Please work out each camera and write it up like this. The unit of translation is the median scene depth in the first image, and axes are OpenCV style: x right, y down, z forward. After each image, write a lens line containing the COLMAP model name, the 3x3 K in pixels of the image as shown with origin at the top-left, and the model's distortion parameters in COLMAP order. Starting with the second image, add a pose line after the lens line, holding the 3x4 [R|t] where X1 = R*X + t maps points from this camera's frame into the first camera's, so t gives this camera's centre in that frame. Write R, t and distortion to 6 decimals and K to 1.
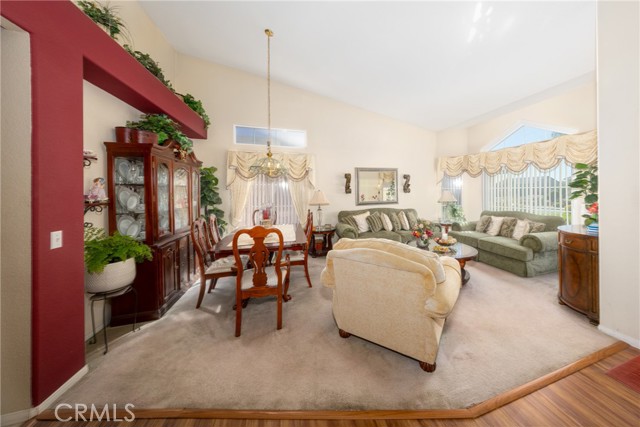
lens RADIAL K [[205.4, 0, 330.8], [0, 205.4, 192.0], [0, 0, 1]] dist [-0.001303, -0.000117]
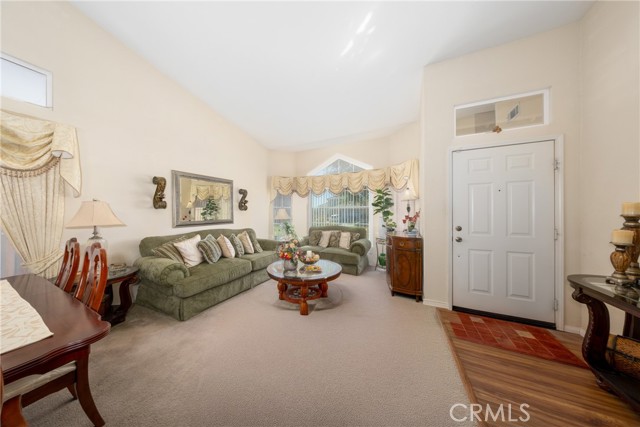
lens RADIAL K [[188.8, 0, 306.0], [0, 188.8, 214.6], [0, 0, 1]] dist [-0.007157, -0.000051]
pose [[0.642480, 0.011704, 0.766213, -0.077378], [-0.006851, 0.999931, -0.009530, 0.030900], [-0.766271, 0.000873, 0.642516, 0.317317]]
